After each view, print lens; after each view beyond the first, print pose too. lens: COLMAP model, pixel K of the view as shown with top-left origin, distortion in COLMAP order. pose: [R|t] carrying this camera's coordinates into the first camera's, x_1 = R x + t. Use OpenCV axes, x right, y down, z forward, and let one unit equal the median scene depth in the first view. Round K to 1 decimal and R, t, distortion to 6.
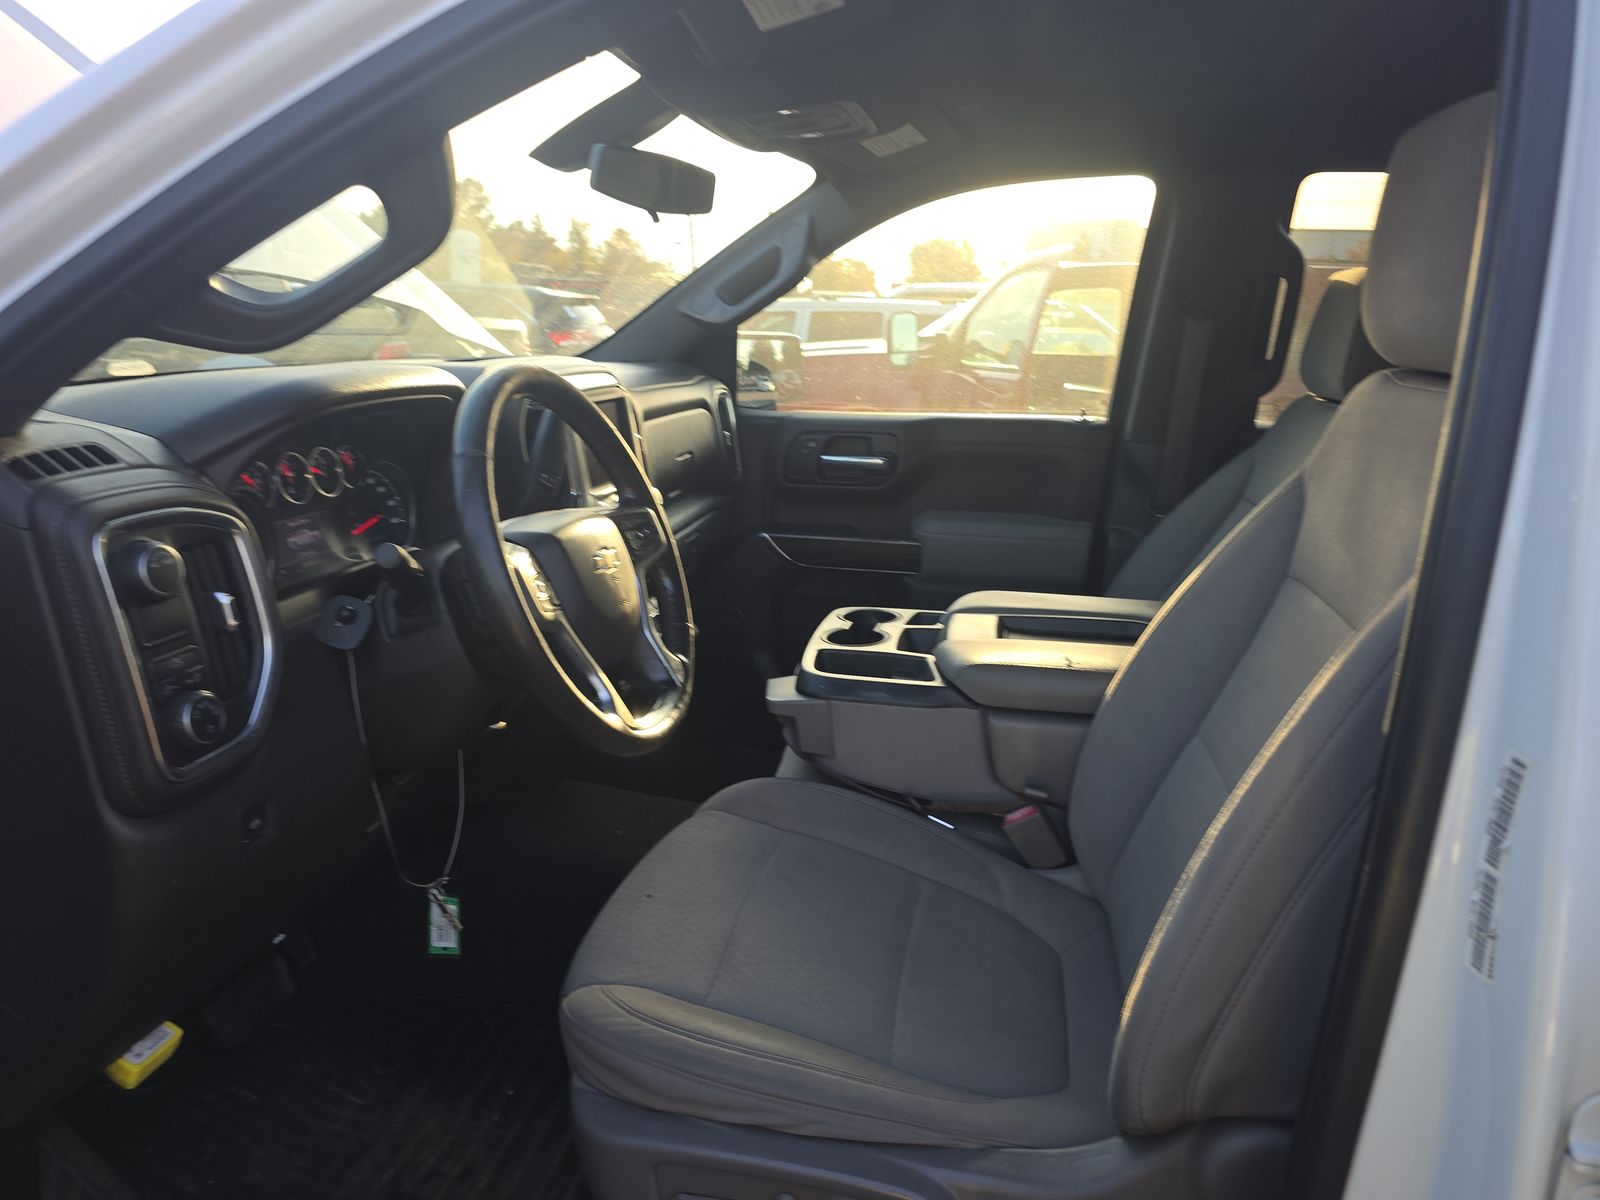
lens RADIAL K [[1109.2, 0, 840.2], [0, 1109.2, 598.7], [0, 0, 1]] dist [0.052534, -0.066195]
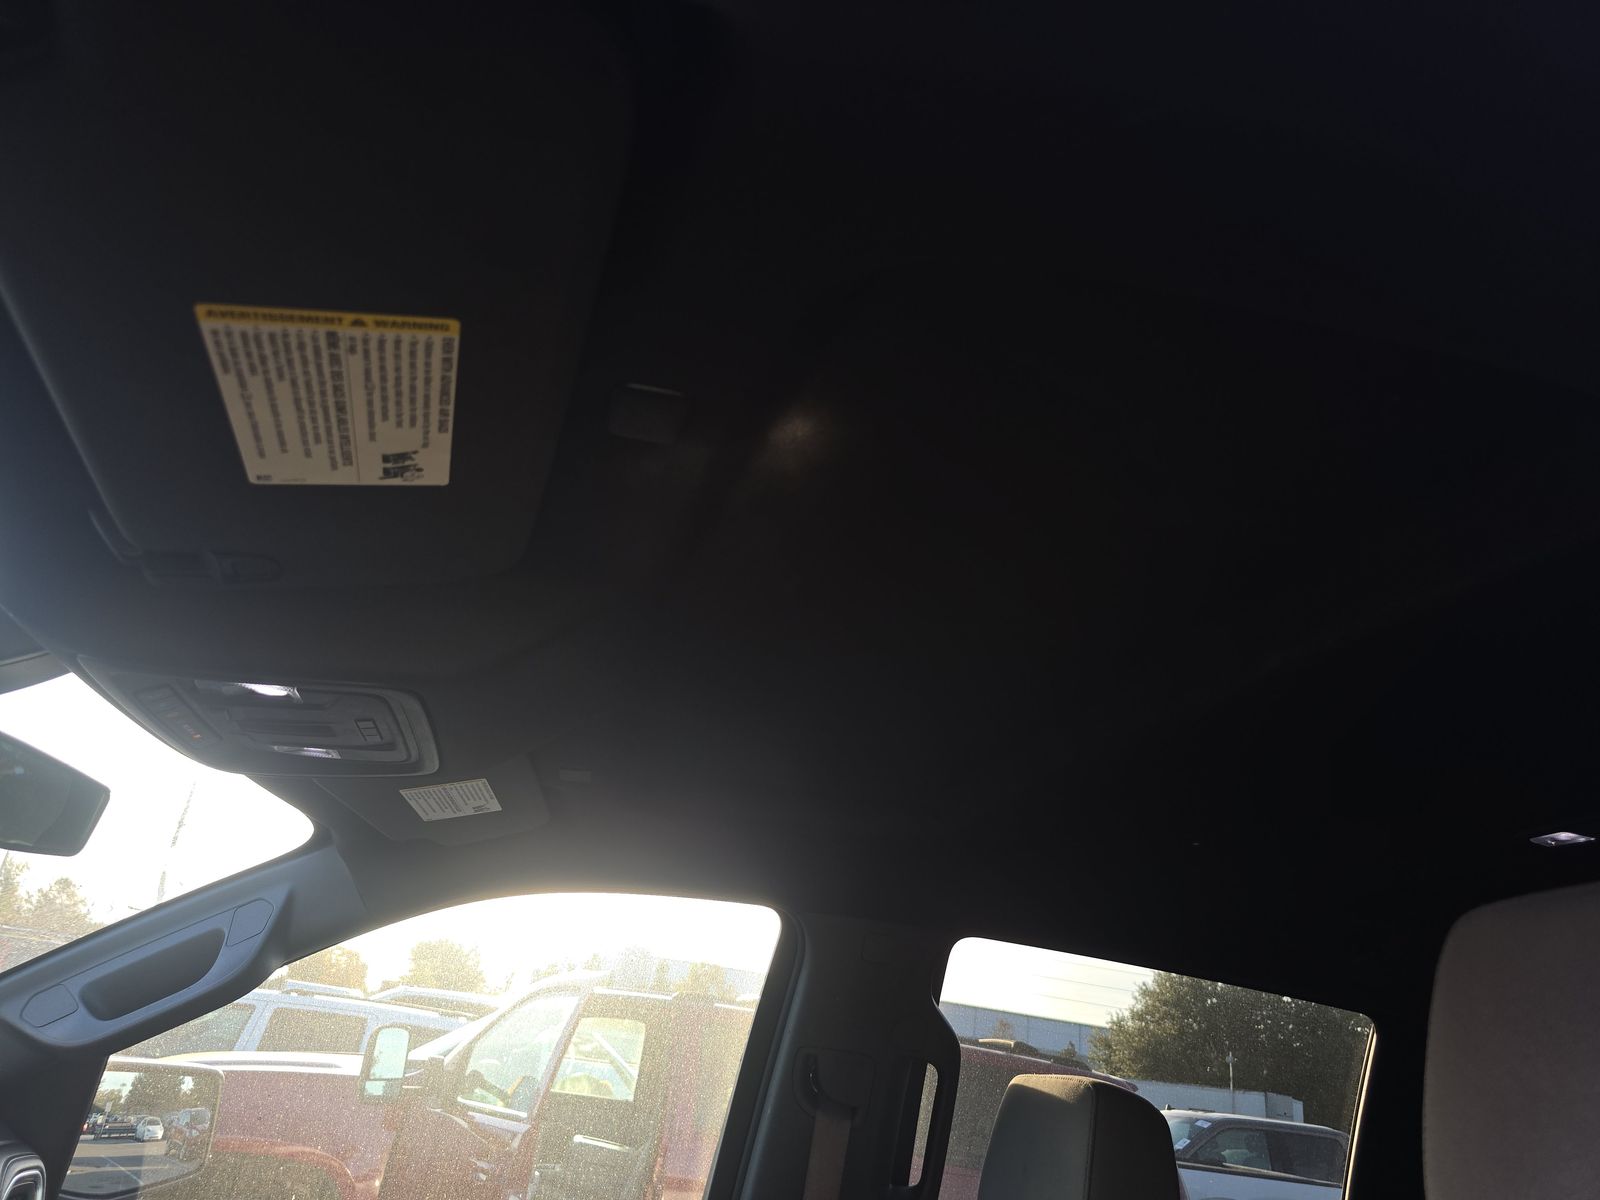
lens RADIAL K [[1078.2, 0, 805.3], [0, 1078.2, 600.0], [0, 0, 1]] dist [0.060028, -0.054003]
pose [[0.916392, 0.239969, 0.320377, 0.001497], [-0.005700, 0.808117, -0.588994, -0.043768], [-0.400242, 0.537923, 0.741919, 0.129335]]
